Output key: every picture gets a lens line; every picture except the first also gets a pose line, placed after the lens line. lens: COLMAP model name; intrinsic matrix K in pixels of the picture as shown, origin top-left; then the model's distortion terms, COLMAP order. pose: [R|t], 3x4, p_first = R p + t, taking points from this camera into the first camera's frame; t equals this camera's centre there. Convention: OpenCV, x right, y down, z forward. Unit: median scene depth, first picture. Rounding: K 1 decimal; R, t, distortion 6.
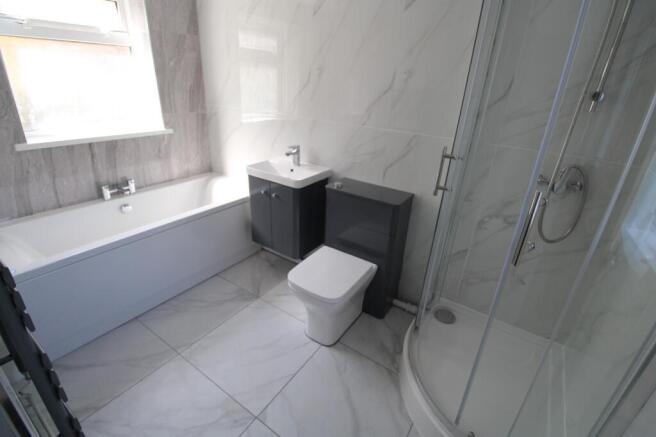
lens RADIAL K [[308.1, 0, 334.7], [0, 308.1, 217.3], [0, 0, 1]] dist [-0.002070, -0.007099]
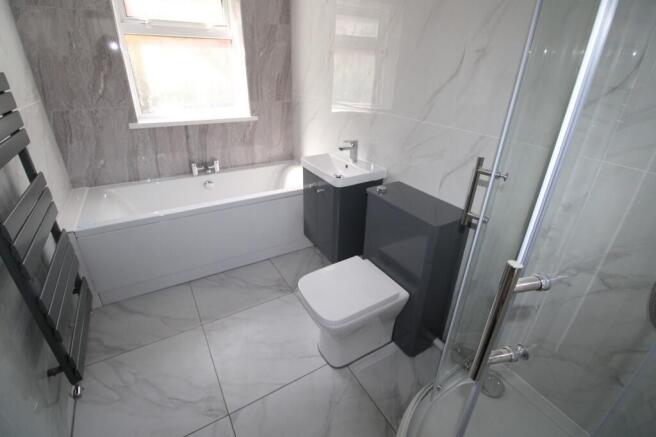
lens RADIAL K [[308.1, 0, 324.5], [0, 308.1, 217.8], [0, 0, 1]] dist [-0.002070, -0.007099]
pose [[0.902029, 0.167689, -0.397775, 0.196486], [-0.157217, 0.985796, 0.059062, -0.047564], [0.402029, 0.009262, 0.915580, 0.140168]]
